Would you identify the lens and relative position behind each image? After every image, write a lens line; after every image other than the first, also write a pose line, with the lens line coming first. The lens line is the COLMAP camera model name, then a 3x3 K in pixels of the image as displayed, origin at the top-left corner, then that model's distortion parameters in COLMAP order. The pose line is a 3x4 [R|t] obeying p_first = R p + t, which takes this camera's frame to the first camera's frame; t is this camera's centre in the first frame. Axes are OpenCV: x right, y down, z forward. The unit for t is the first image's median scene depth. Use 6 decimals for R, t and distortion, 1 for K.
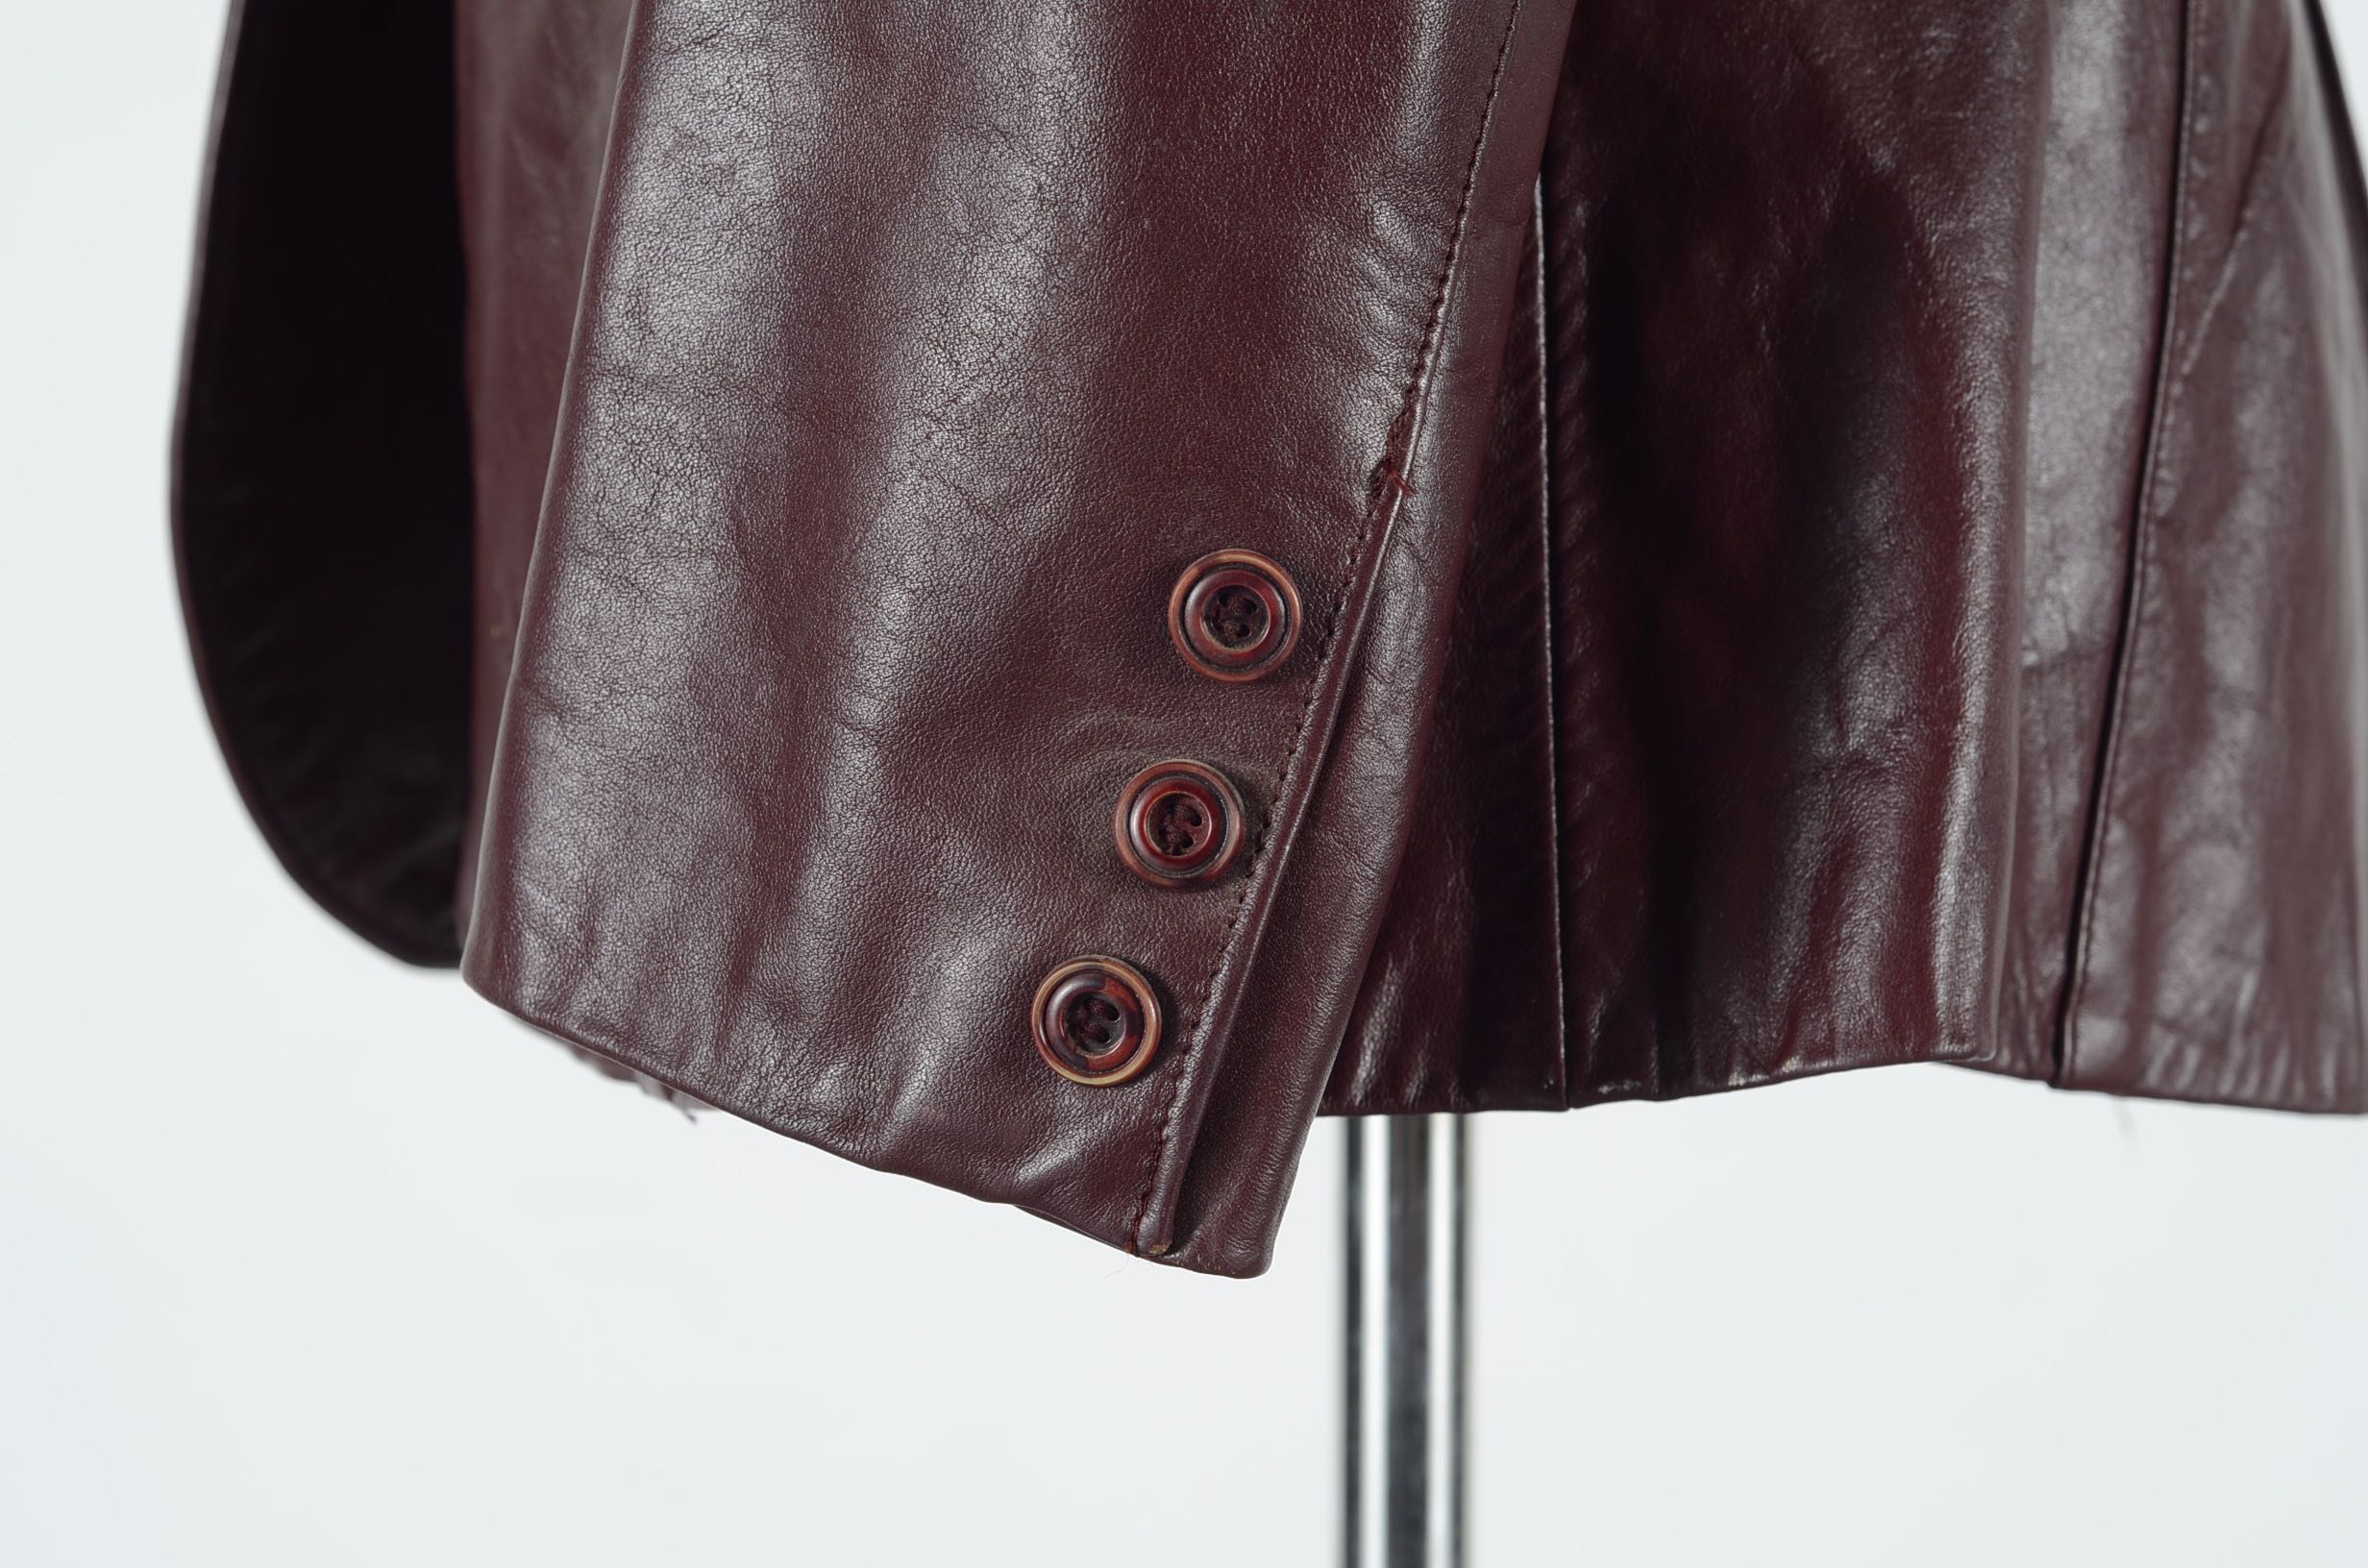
lens RADIAL K [[5097.8, 0, 1183.9], [0, 5097.8, 781.1], [0, 0, 1]] dist [0.041329, 0.000000]
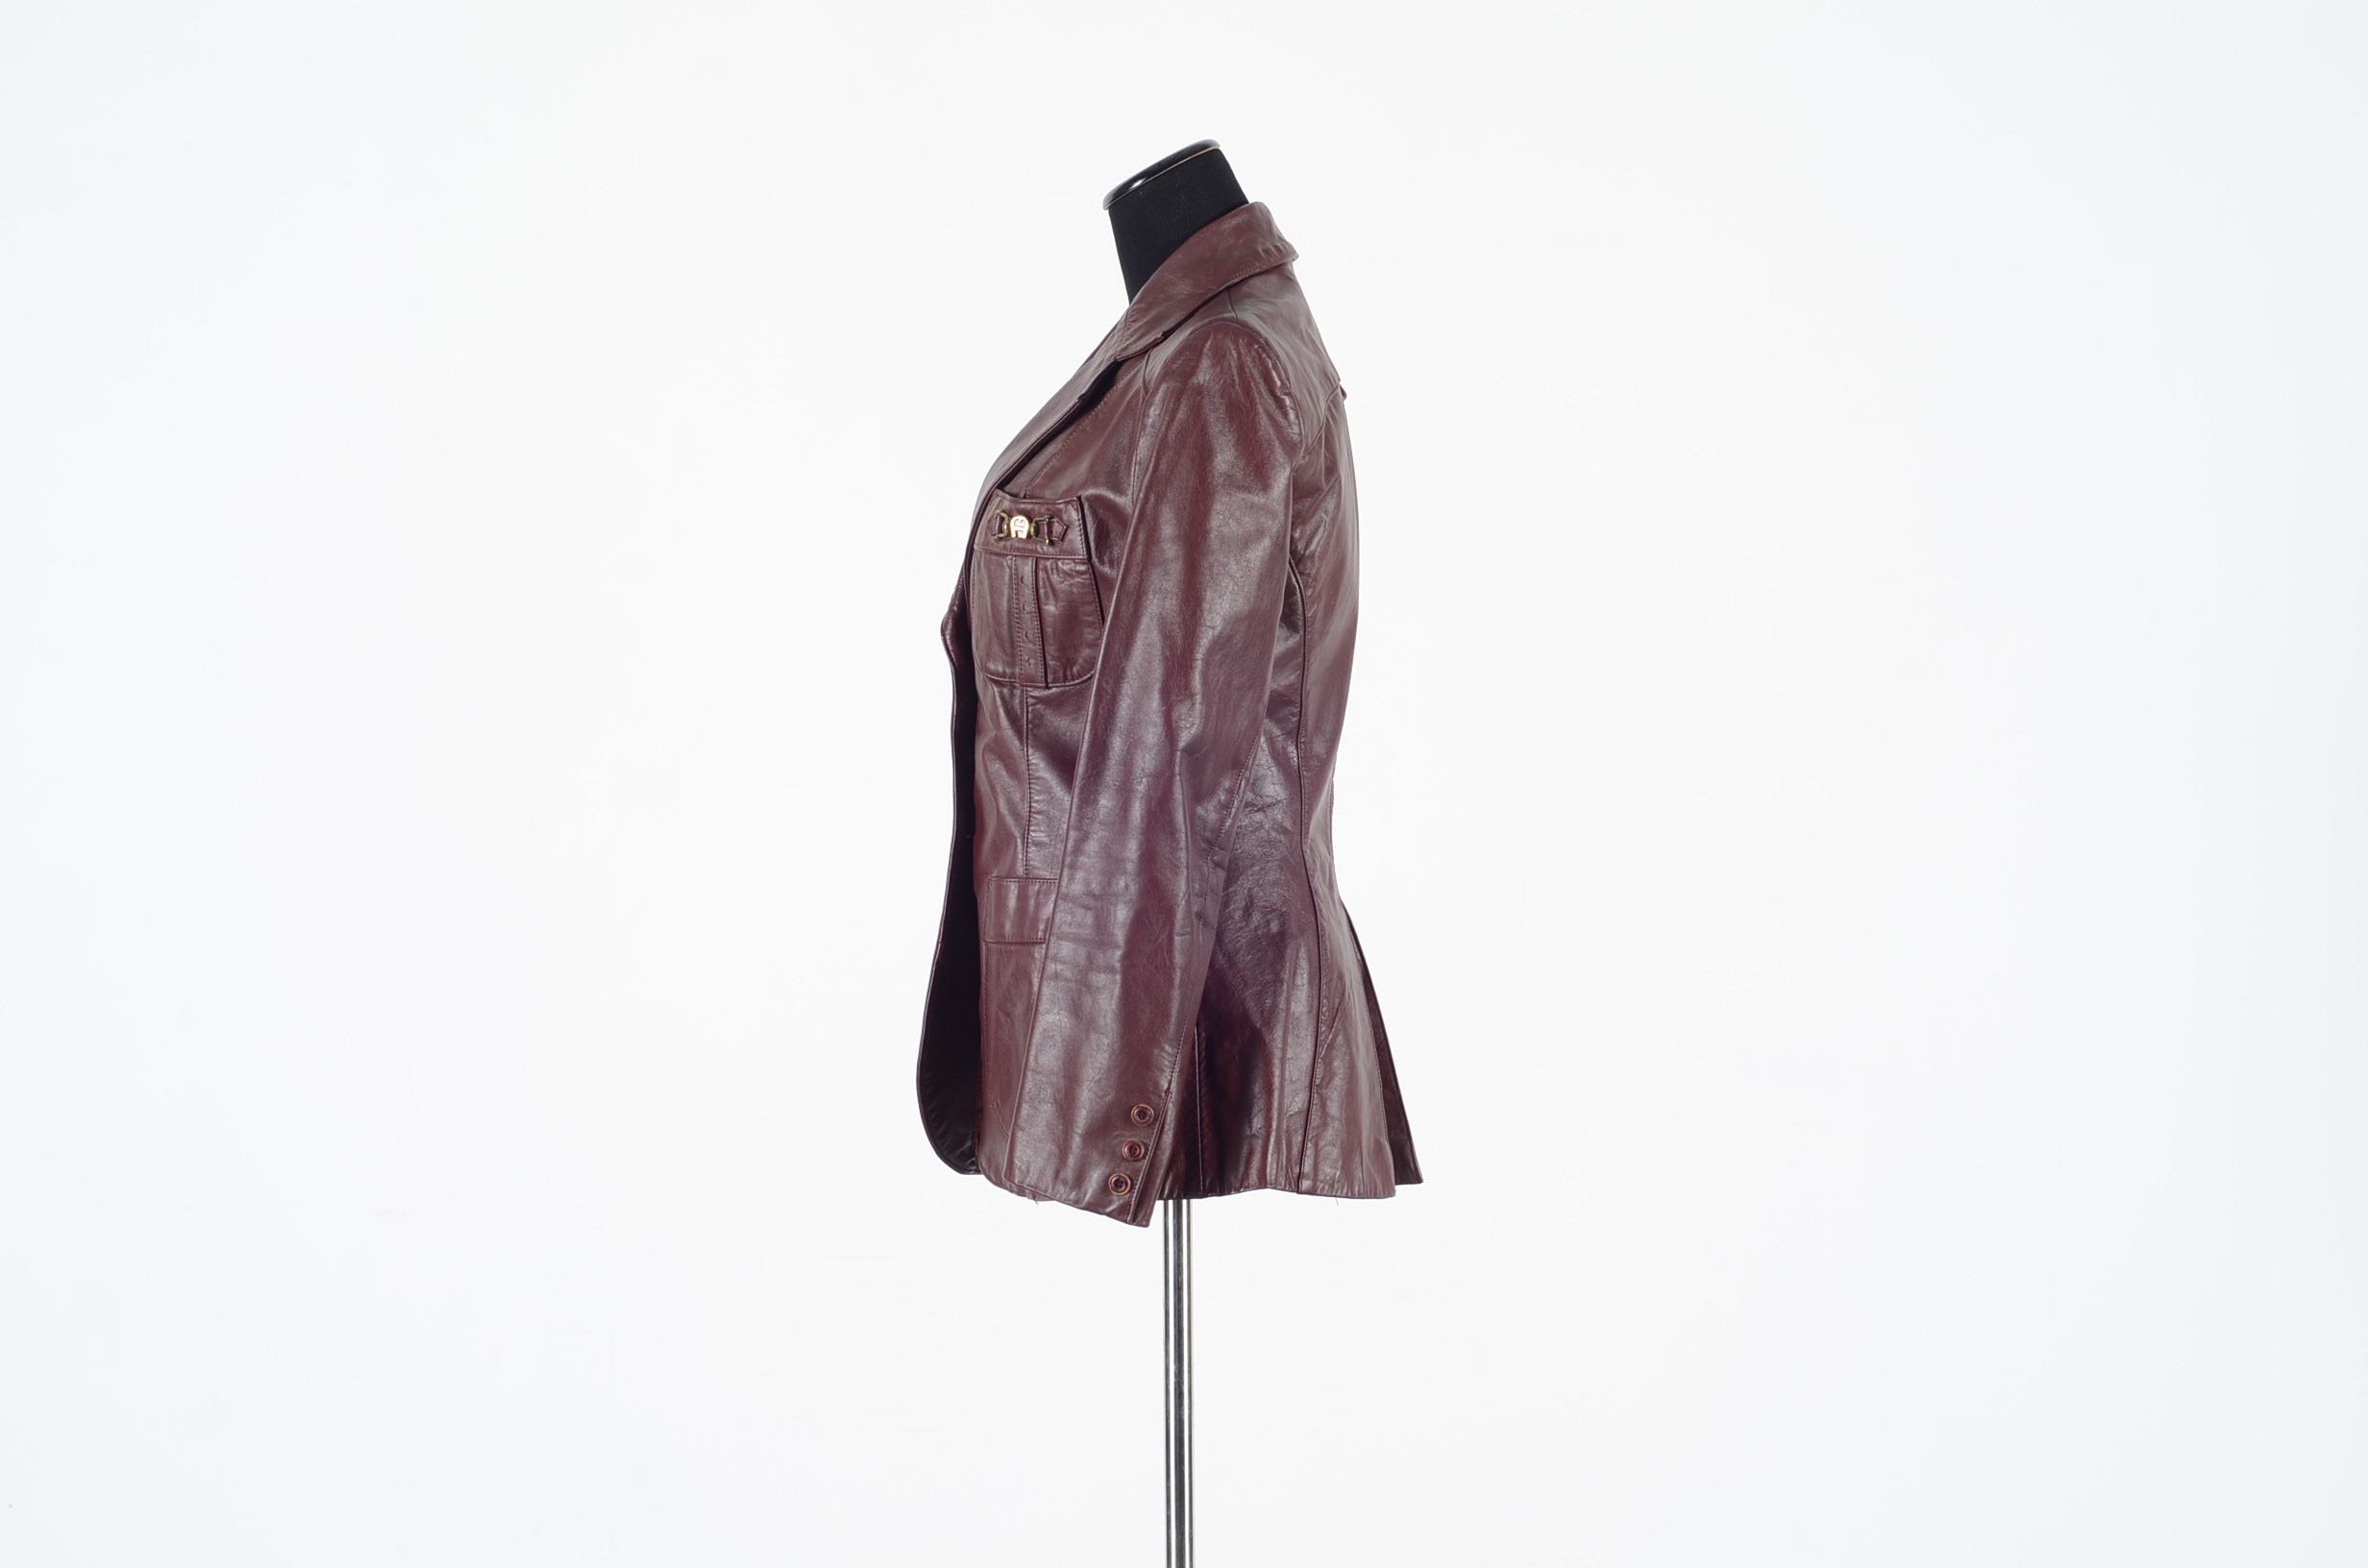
lens RADIAL K [[5097.8, 0, 1185.7], [0, 5097.8, 787.5], [0, 0, 1]] dist [0.041329, 0.000000]
pose [[0.999521, -0.011924, 0.028561, -0.096467], [0.012742, 0.999509, -0.028616, -0.224249], [-0.028205, 0.028966, 0.999182, -4.558984]]
